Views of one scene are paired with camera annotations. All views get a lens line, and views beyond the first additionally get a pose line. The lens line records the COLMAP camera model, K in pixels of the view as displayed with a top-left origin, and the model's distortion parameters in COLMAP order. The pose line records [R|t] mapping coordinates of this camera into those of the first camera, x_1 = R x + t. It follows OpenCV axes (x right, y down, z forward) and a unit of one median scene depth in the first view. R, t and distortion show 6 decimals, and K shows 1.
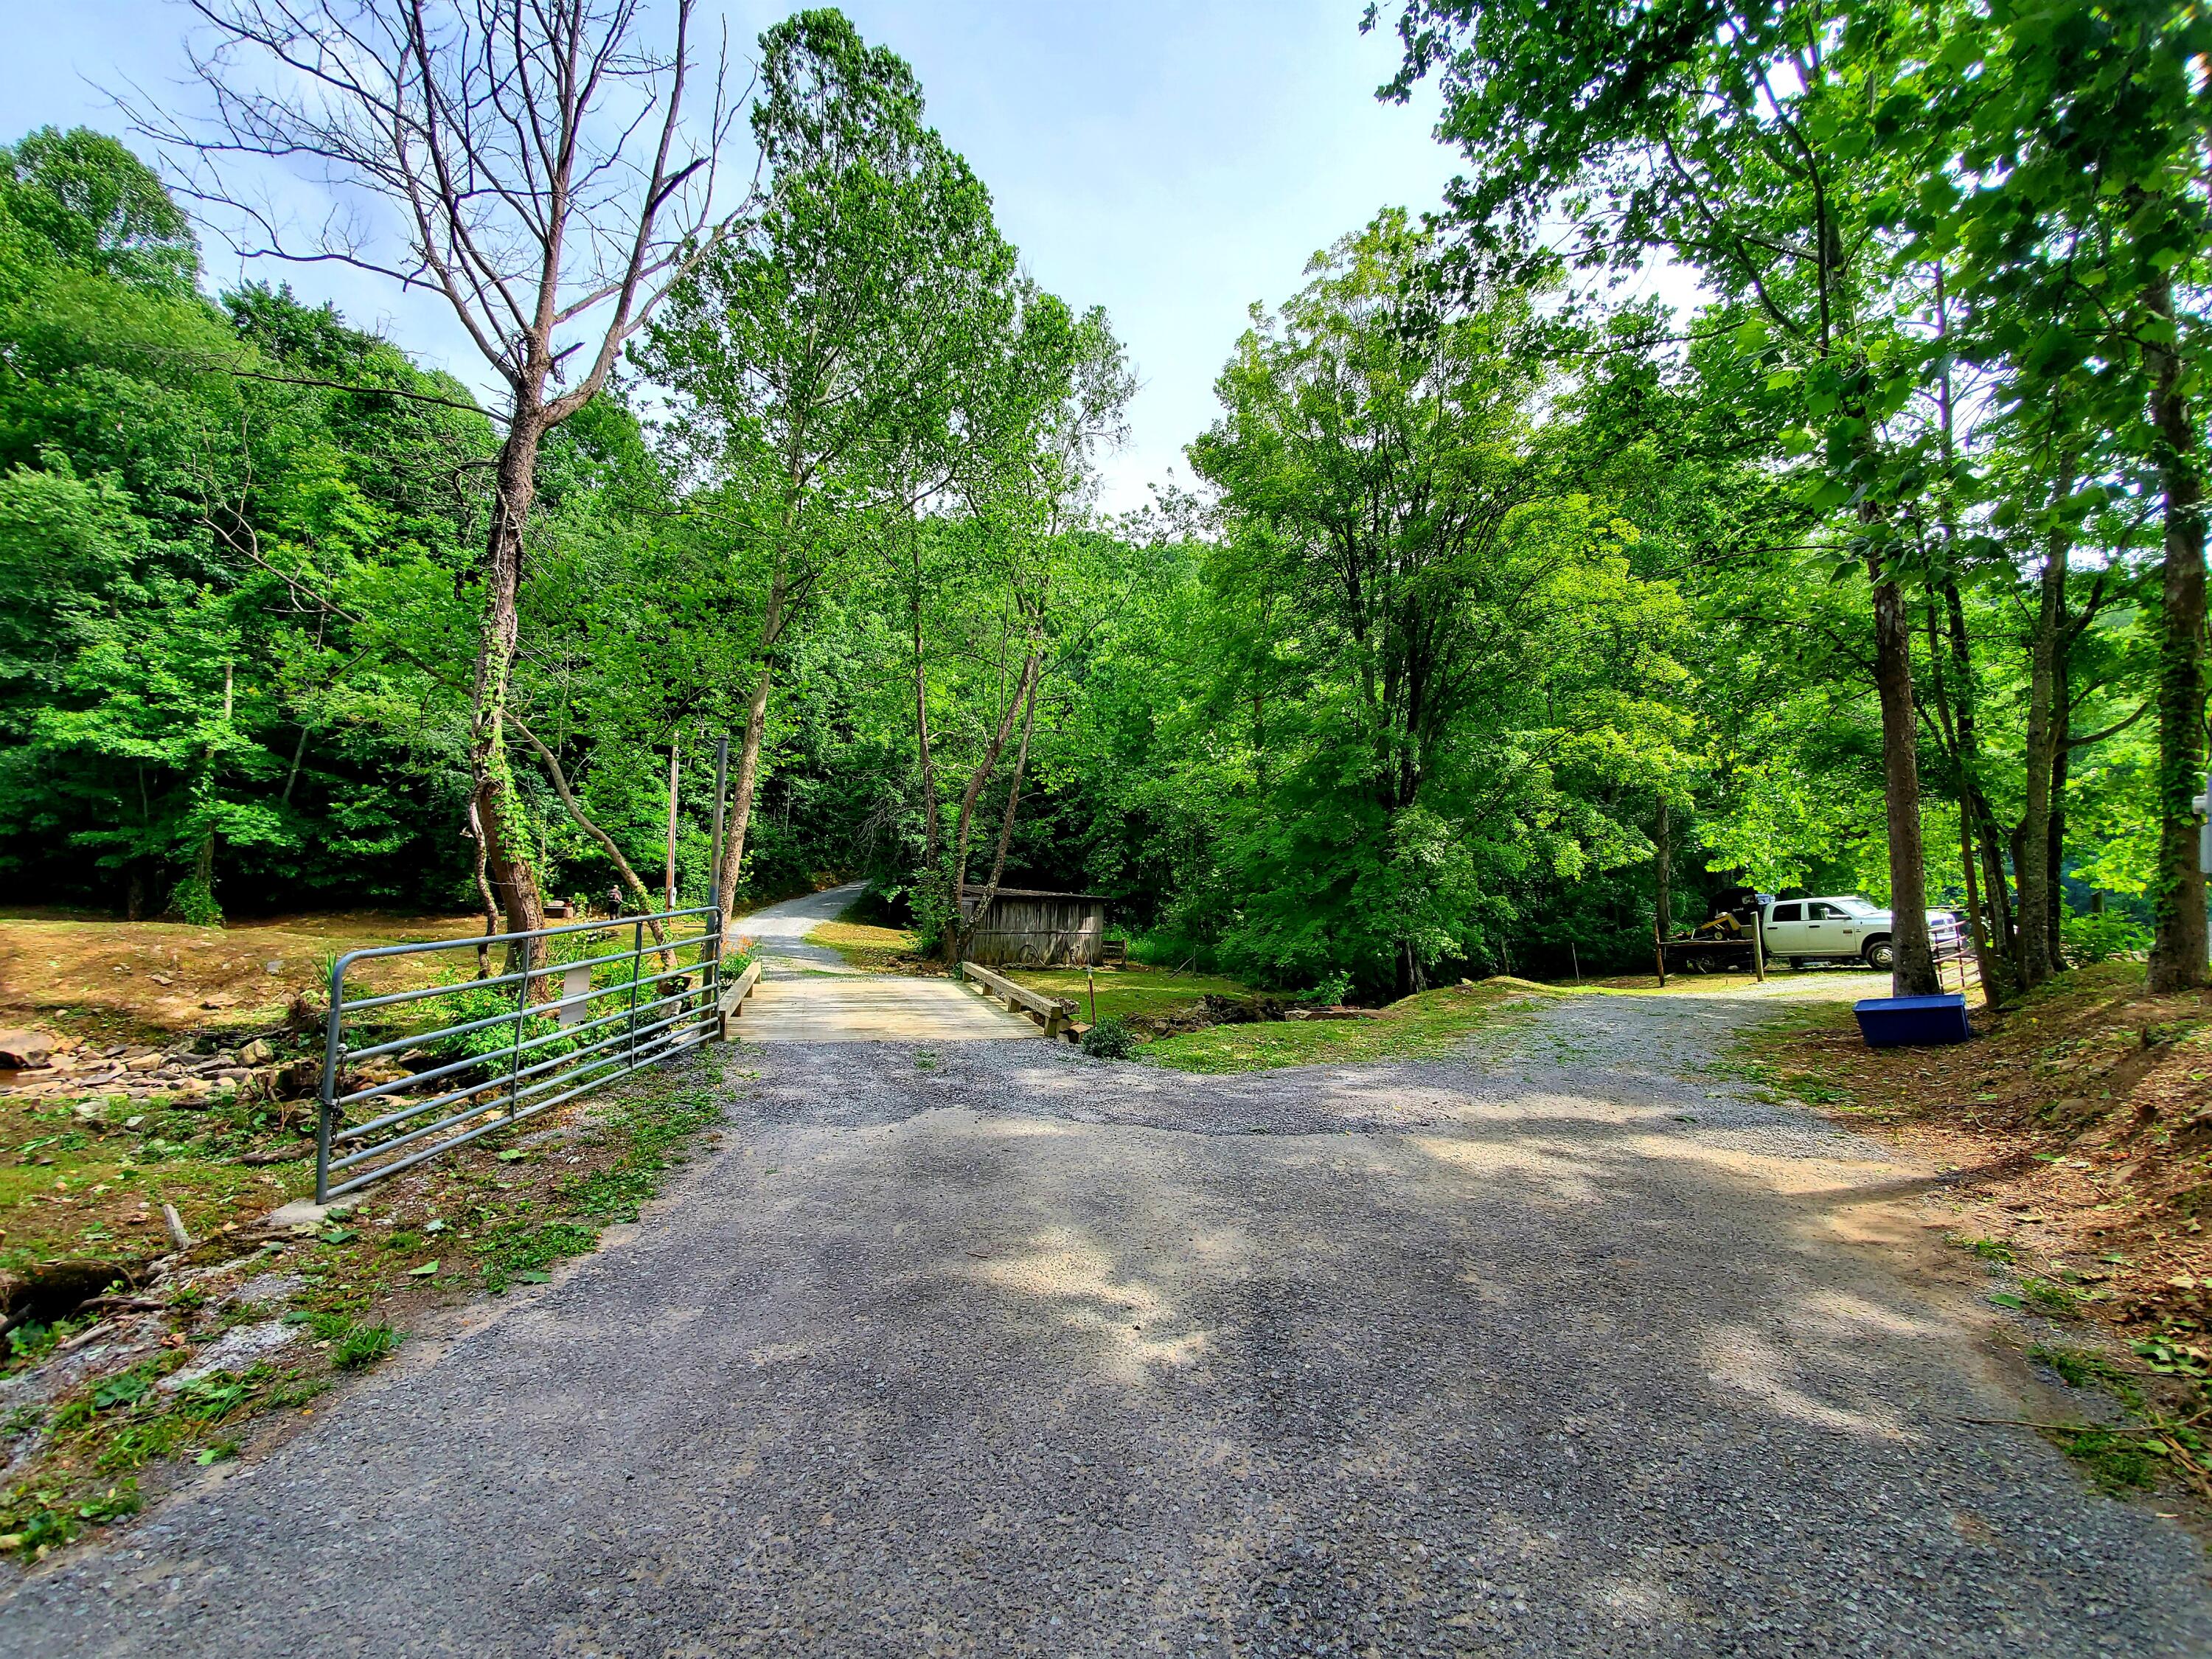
lens RADIAL K [[886.5, 0, 1106.5], [0, 886.5, 851.9], [0, 0, 1]] dist [0.002108, -0.011170]
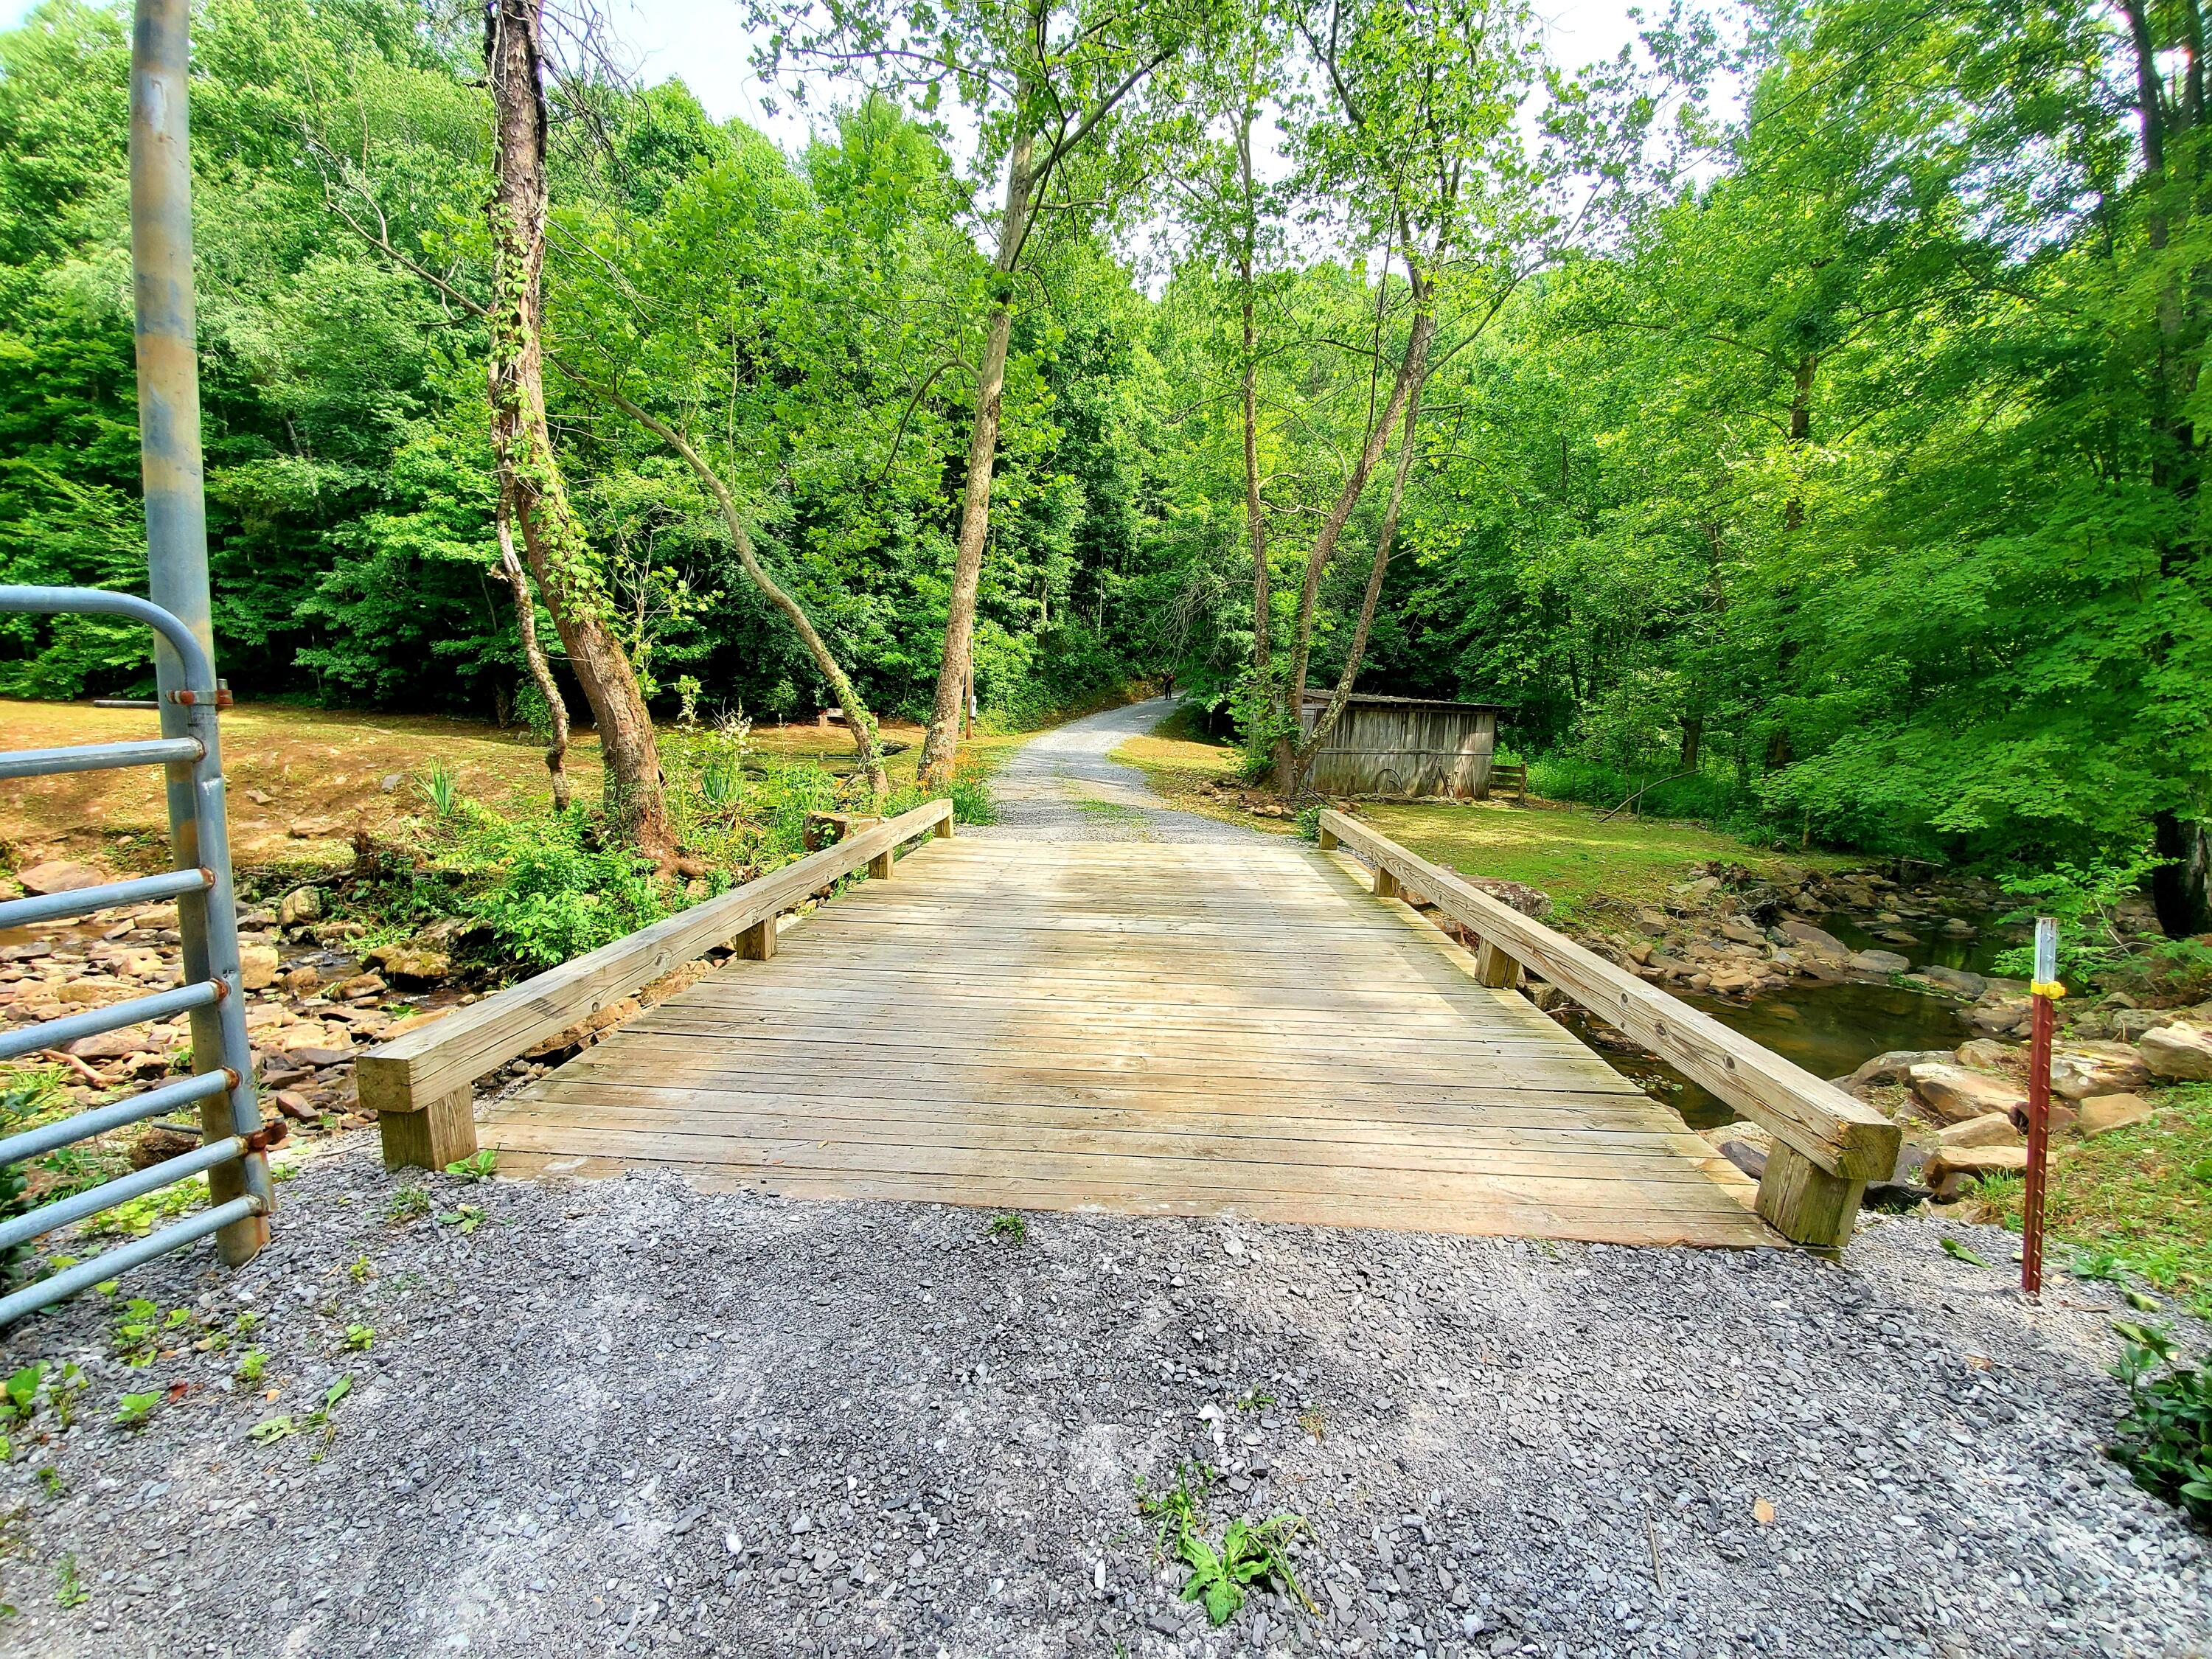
lens RADIAL K [[886.5, 0, 1106.5], [0, 886.5, 851.9], [0, 0, 1]] dist [0.002108, -0.011170]
pose [[0.934908, 0.055647, -0.350499, -0.054969], [0.016256, 0.979878, 0.198932, 0.025499], [0.354517, -0.191681, 0.915192, 0.273047]]
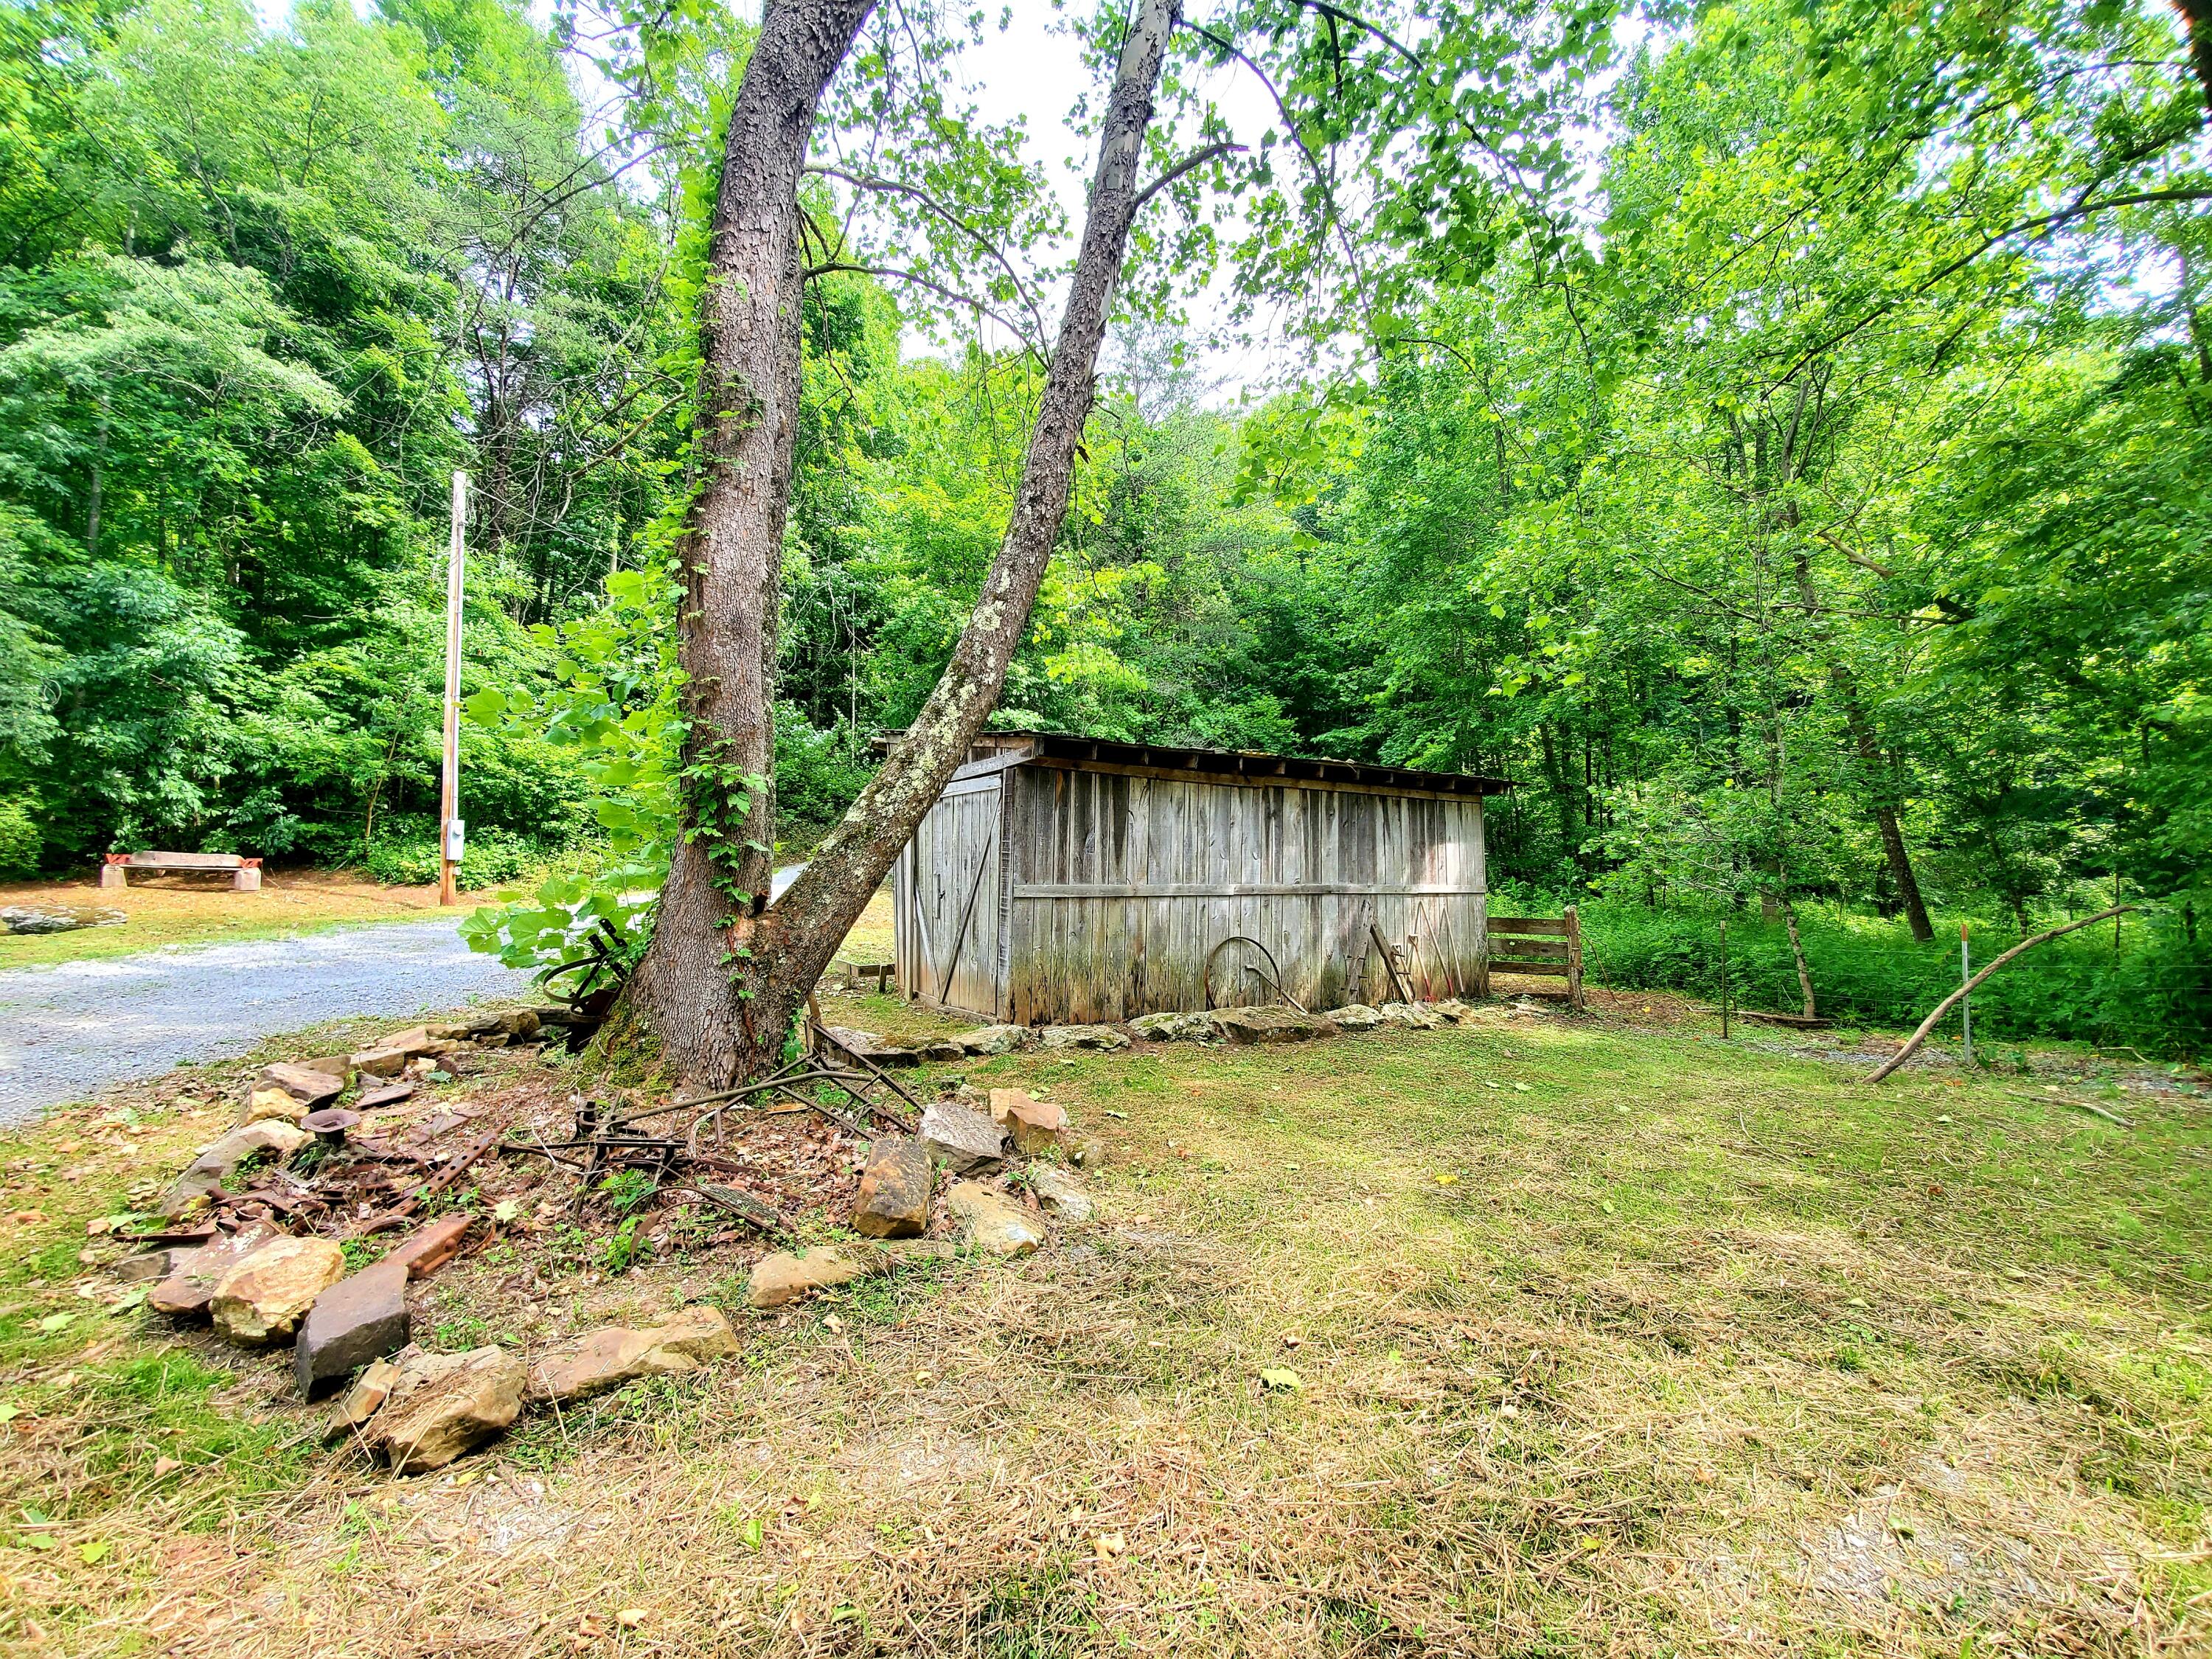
lens RADIAL K [[886.5, 0, 1106.5], [0, 886.5, 851.9], [0, 0, 1]] dist [0.002108, -0.011170]
pose [[0.960049, -0.039709, -0.277000, -0.062318], [0.044437, 0.998954, 0.010810, 0.090848], [0.276281, -0.022687, 0.960809, 0.897320]]
